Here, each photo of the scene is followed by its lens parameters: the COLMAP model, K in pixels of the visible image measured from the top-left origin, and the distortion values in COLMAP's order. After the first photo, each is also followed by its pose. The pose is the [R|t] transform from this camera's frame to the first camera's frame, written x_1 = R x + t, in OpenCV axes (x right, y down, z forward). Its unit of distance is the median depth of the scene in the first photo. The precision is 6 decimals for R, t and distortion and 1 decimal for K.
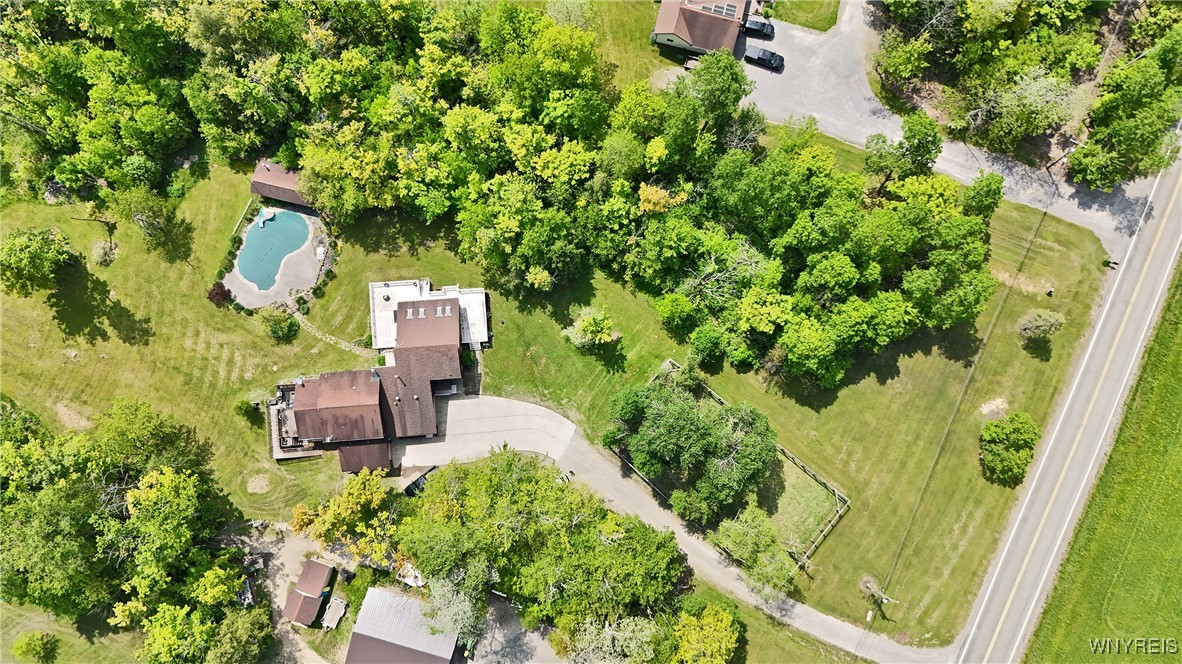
lens RADIAL K [[884.1, 0, 591.0], [0, 884.1, 332.0], [0, 0, 1]] dist [0.011662, 0.001354]
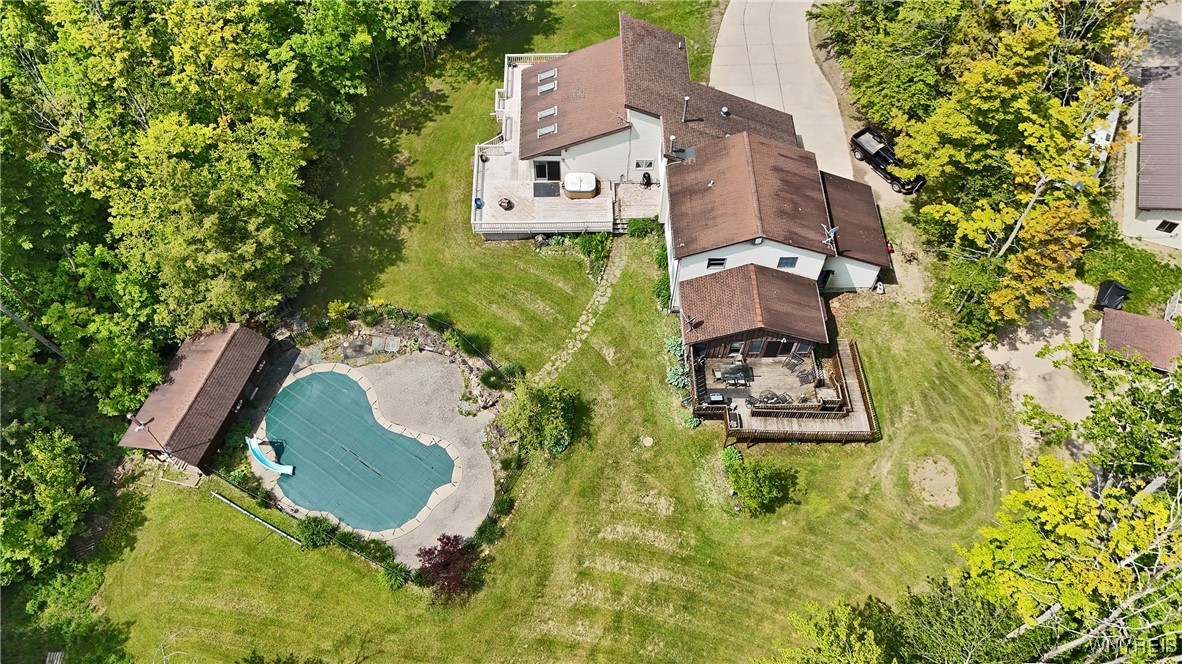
lens RADIAL K [[884.1, 0, 591.0], [0, 884.1, 332.0], [0, 0, 1]] dist [0.011662, 0.001354]
pose [[0.055593, -0.843358, 0.534469, -0.531856], [0.994580, 0.093883, 0.044691, -0.008383], [-0.087868, 0.529087, 0.844006, 0.624991]]
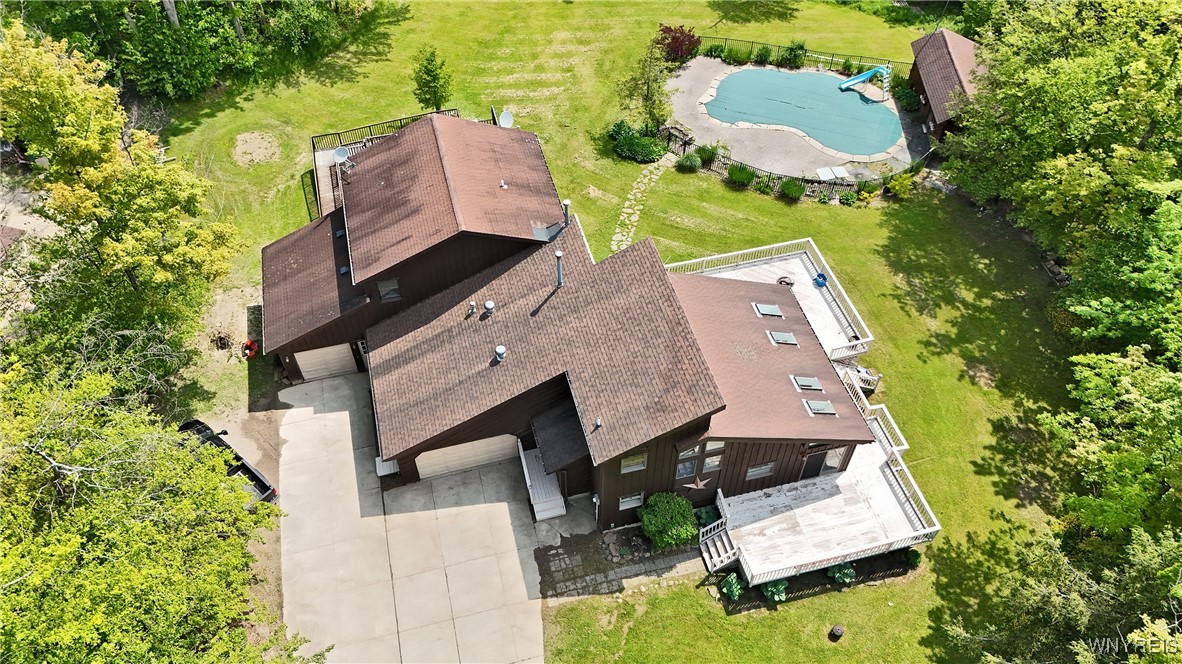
lens RADIAL K [[884.1, 0, 591.0], [0, 884.1, 332.0], [0, 0, 1]] dist [0.011662, 0.001354]
pose [[0.180559, 0.746396, -0.640540, -0.013294], [-0.980611, 0.187039, -0.058471, 0.056653], [0.076163, 0.638678, 0.765696, 0.733361]]
